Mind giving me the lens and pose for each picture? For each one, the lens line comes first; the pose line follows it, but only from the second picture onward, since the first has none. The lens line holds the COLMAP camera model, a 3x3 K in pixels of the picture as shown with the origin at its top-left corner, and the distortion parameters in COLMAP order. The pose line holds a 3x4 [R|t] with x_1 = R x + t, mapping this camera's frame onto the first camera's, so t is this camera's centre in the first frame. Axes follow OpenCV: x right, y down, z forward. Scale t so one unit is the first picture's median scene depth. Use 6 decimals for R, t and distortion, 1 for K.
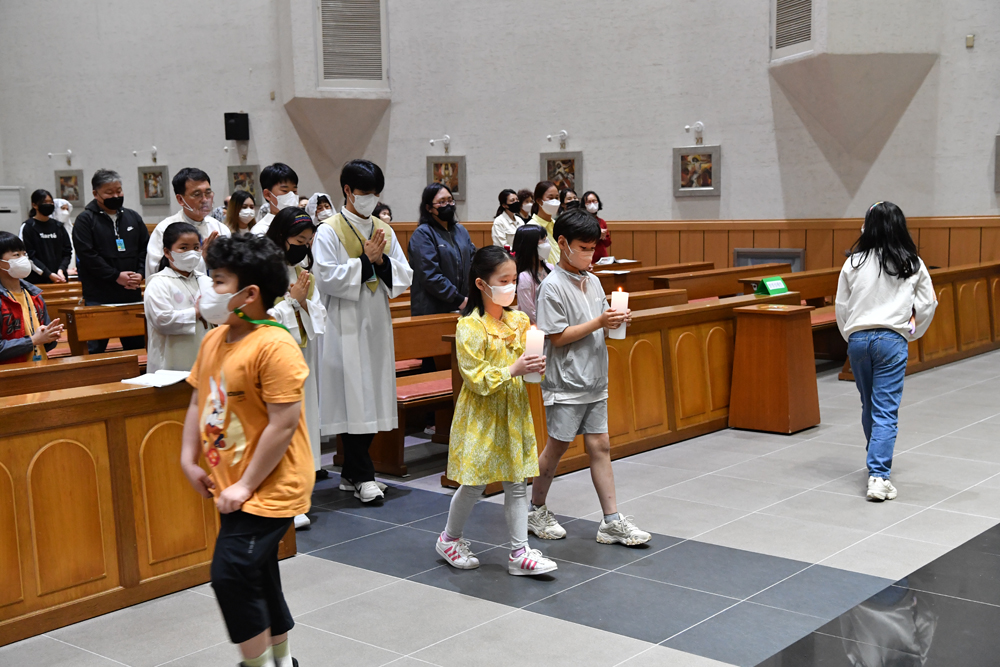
lens RADIAL K [[1277.6, 0, 494.7], [0, 1277.6, 323.5], [0, 0, 1]] dist [0.148616, 0.000000]
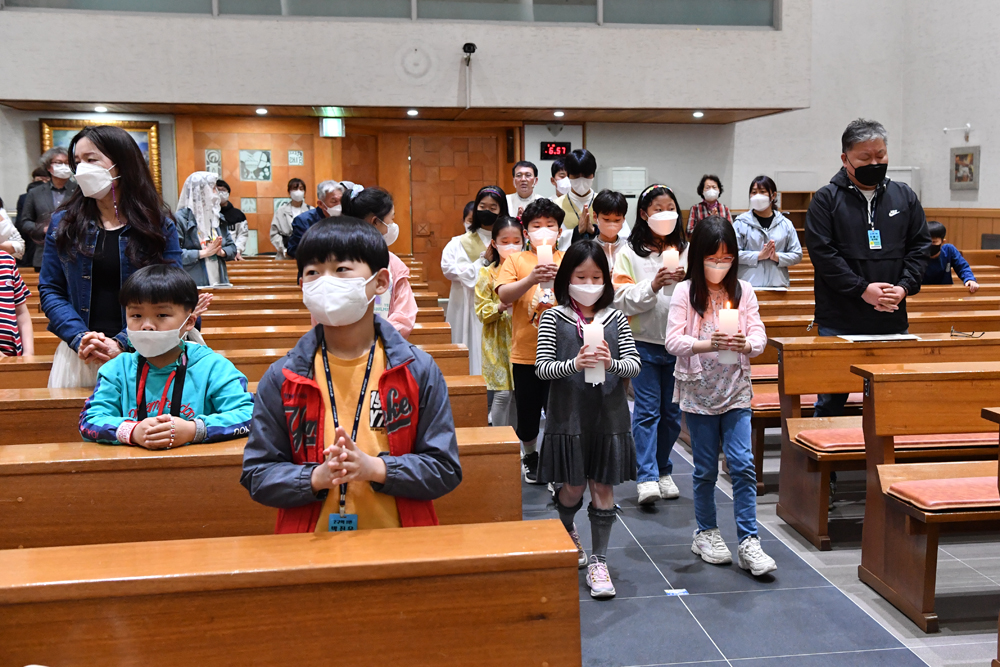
lens RADIAL K [[1133.8, 0, 590.9], [0, 1133.8, 331.0], [0, 0, 1]] dist [0.038753, 0.000000]
pose [[0.768940, 0.089320, -0.633051, -0.030232], [-0.070303, 0.996001, 0.055136, -0.024371], [0.635444, 0.002109, 0.772144, 0.317202]]
